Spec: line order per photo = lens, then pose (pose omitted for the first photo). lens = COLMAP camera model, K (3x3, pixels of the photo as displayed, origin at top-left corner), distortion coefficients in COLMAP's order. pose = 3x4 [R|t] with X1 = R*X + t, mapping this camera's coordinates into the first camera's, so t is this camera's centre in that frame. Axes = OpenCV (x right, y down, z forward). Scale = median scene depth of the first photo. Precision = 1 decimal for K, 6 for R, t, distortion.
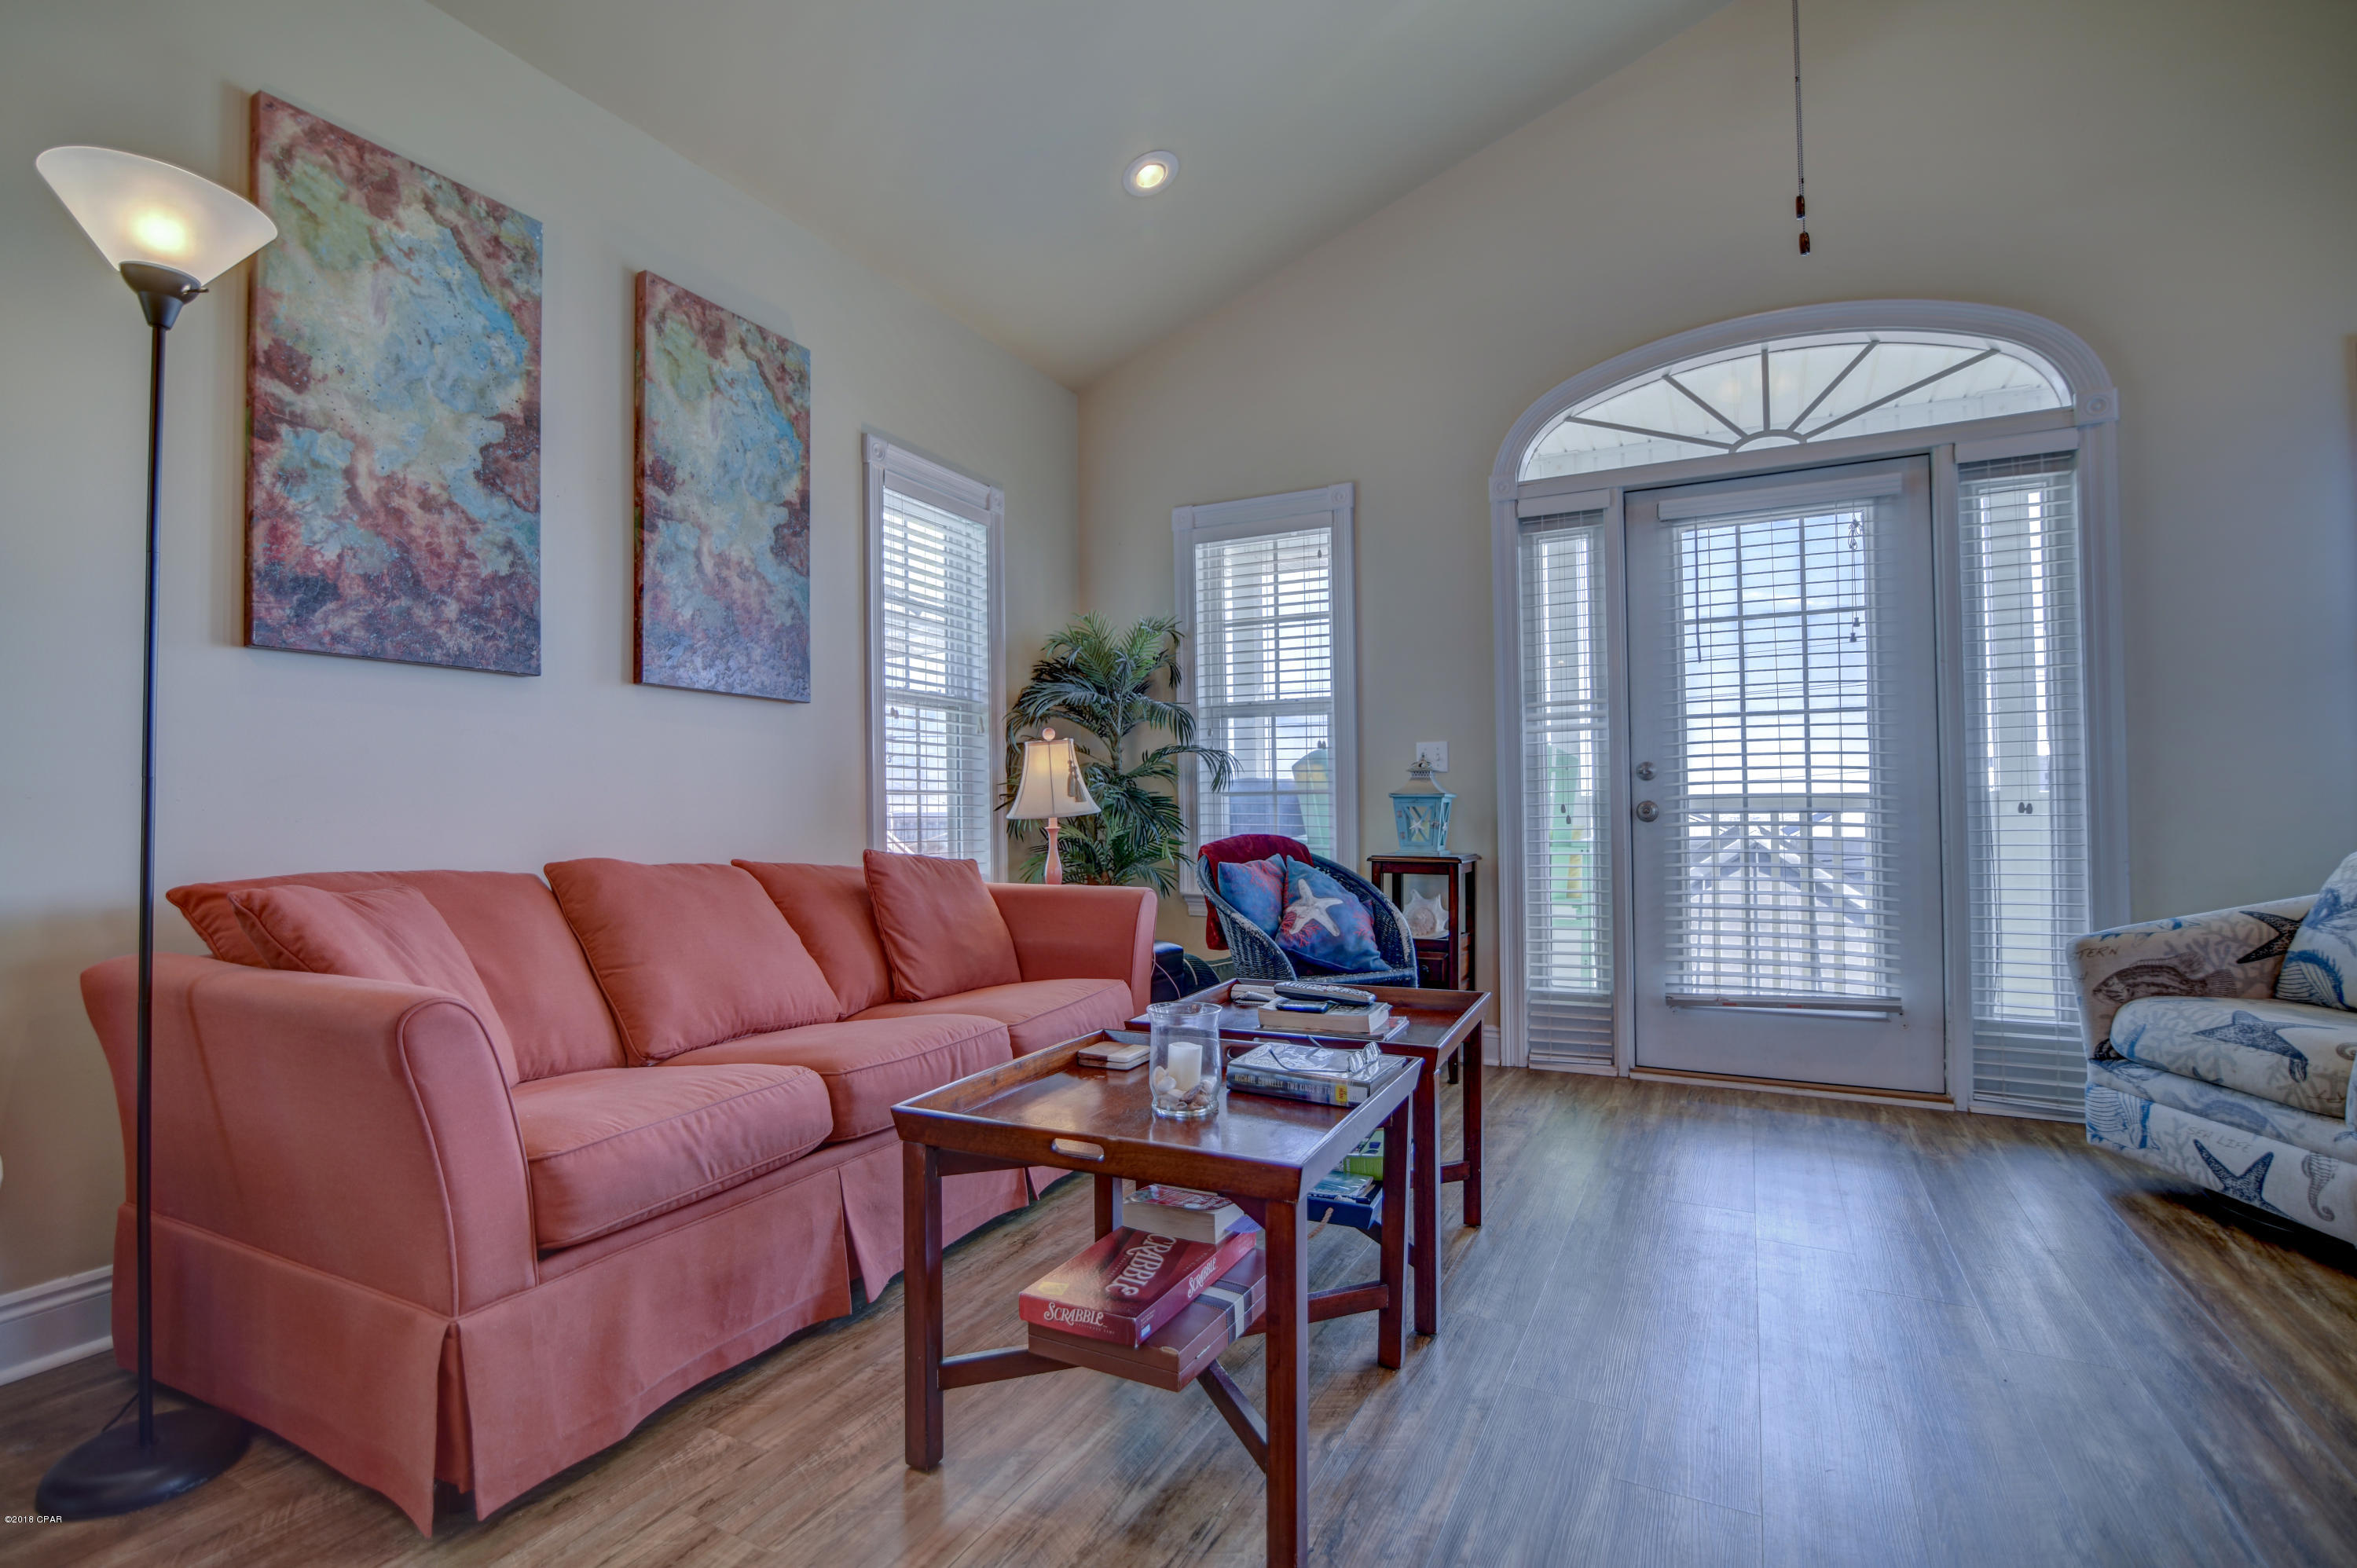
lens RADIAL K [[1106.9, 0, 1155.5], [0, 1106.9, 794.6], [0, 0, 1]] dist [-0.017637, -0.000550]
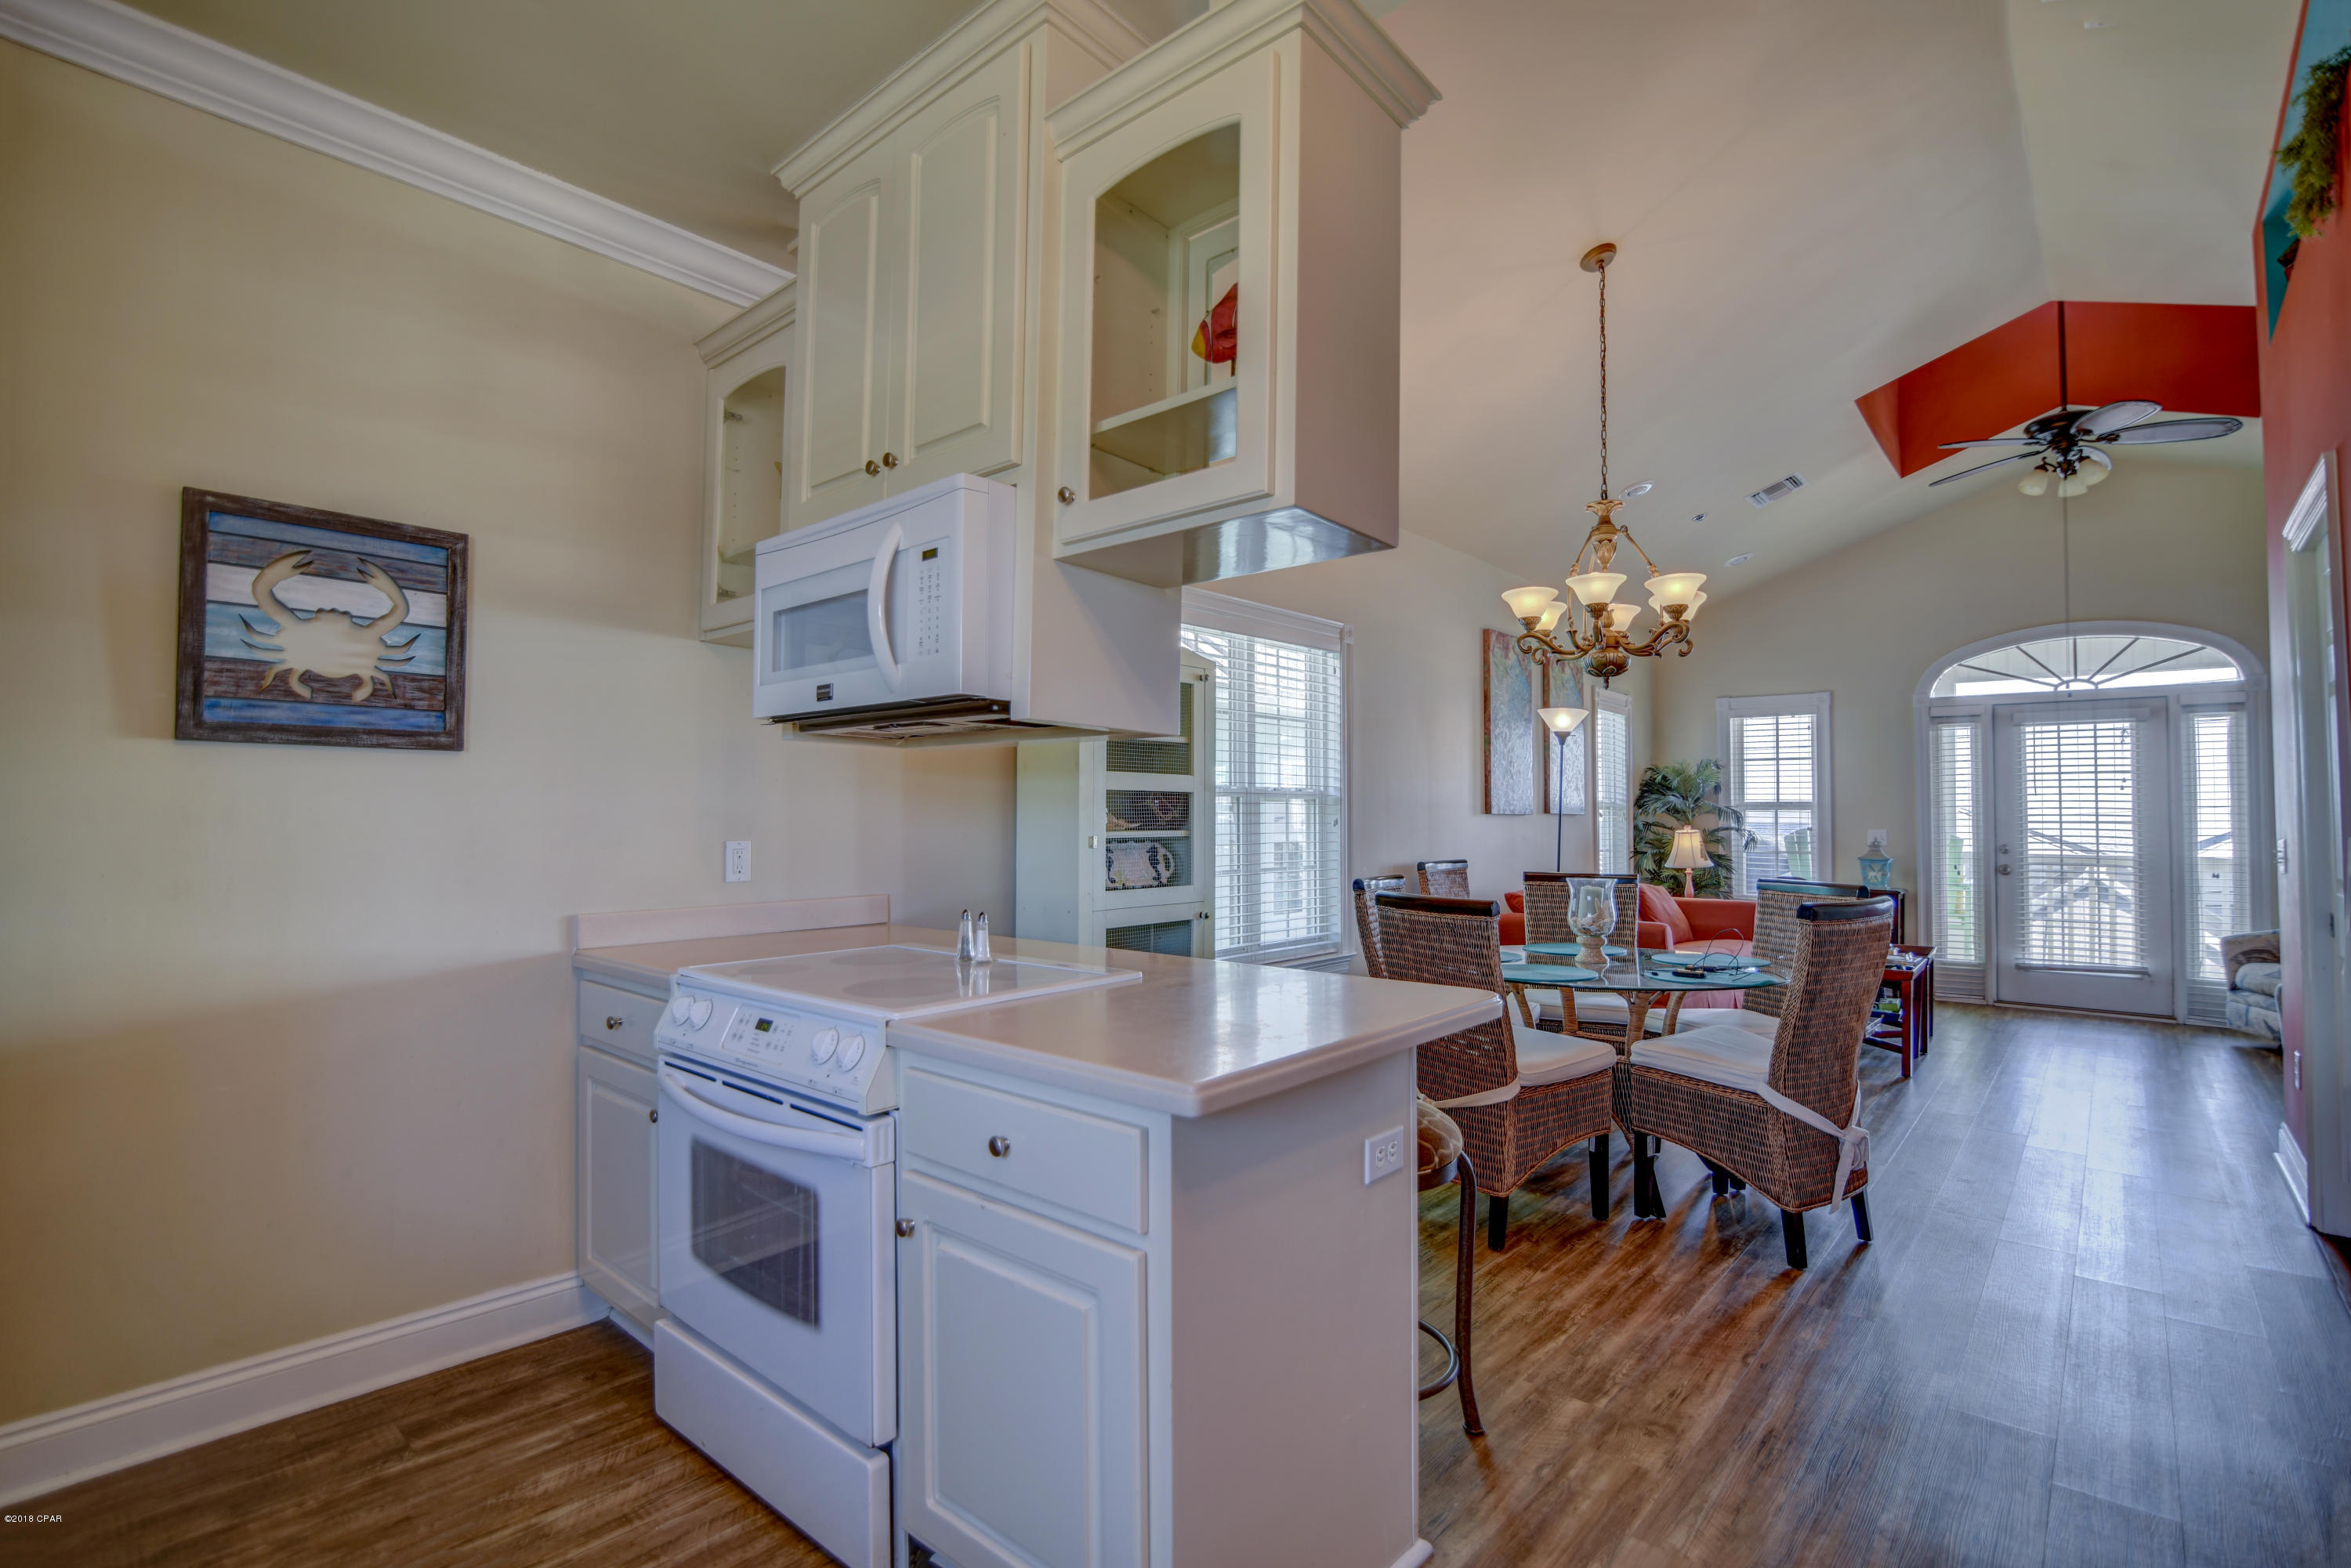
lens RADIAL K [[1106.9, 0, 1176.3], [0, 1106.9, 788.9], [0, 0, 1]] dist [-0.004409, -0.000383]
pose [[0.975945, 0.009405, -0.217814, -0.593212], [-0.011592, 0.999894, -0.008761, -0.099194], [0.217708, 0.011075, 0.975951, -1.298487]]
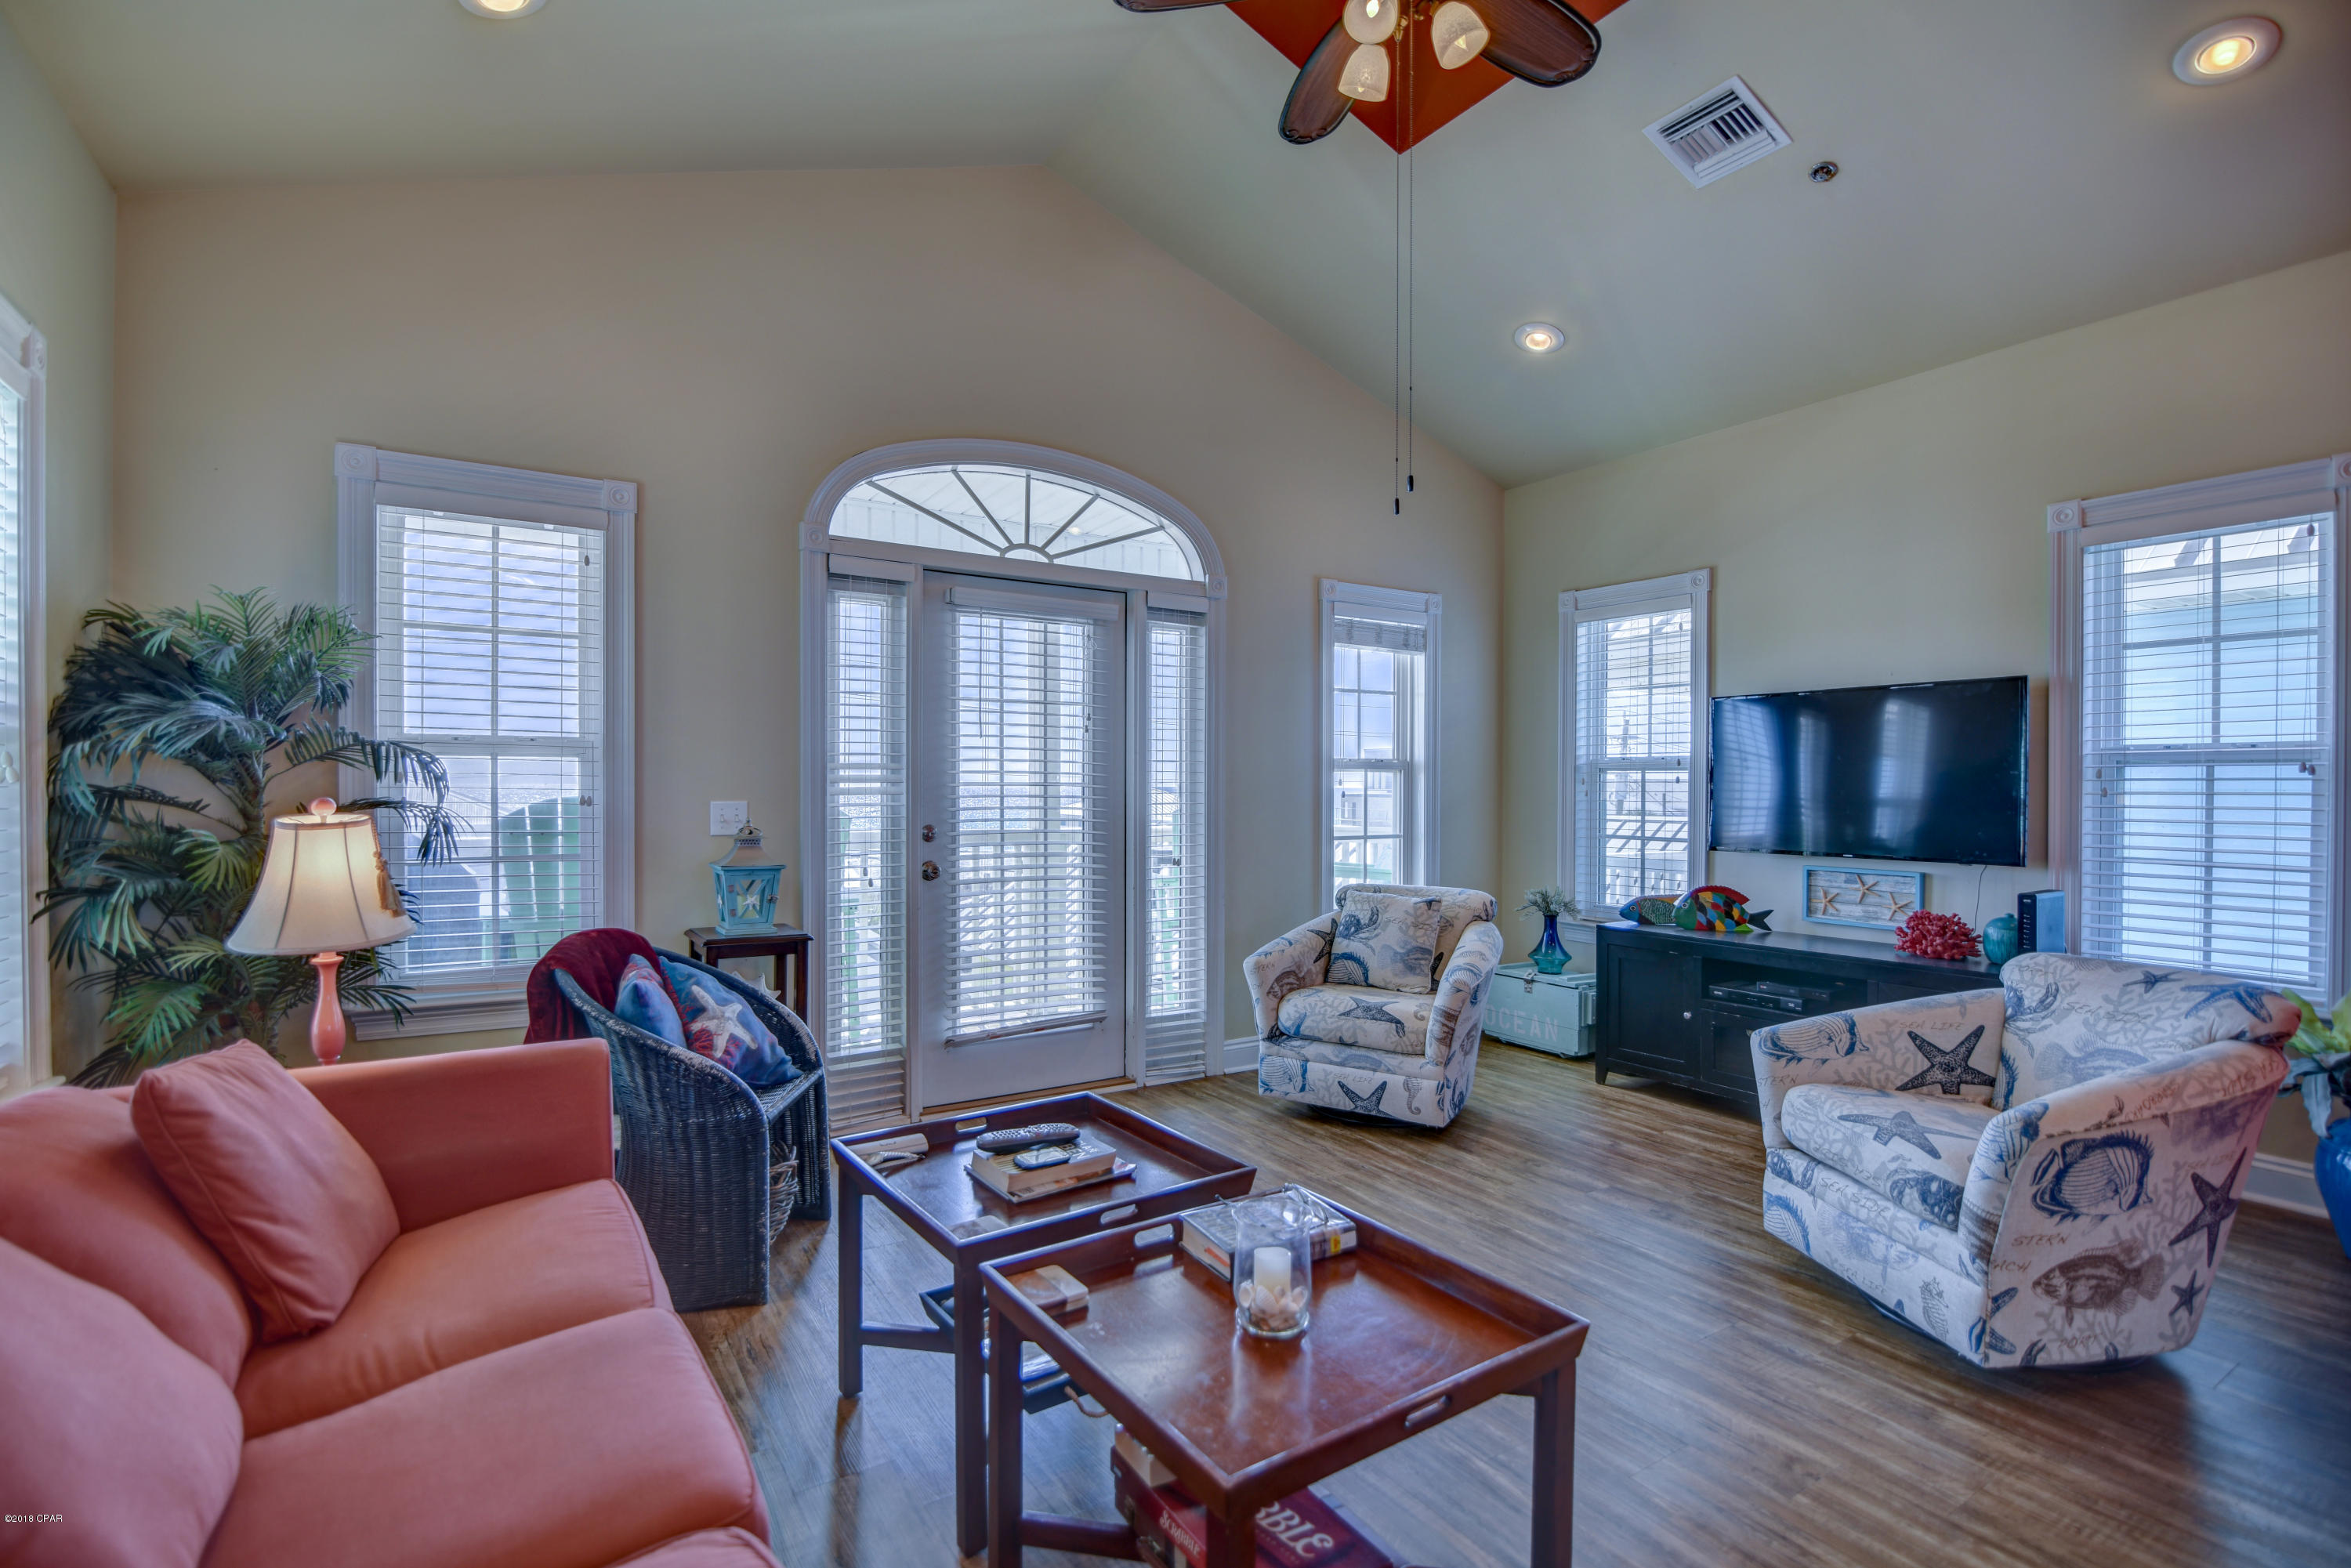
lens RADIAL K [[1084.9, 0, 1175.5], [0, 1084.9, 784.0], [0, 0, 1]] dist [-0.033146, -0.000063]
pose [[0.484730, 0.012026, 0.874581, -0.379347], [-0.022580, 0.999744, -0.001233, -0.077053], [-0.874372, -0.019151, 0.484878, 0.295183]]
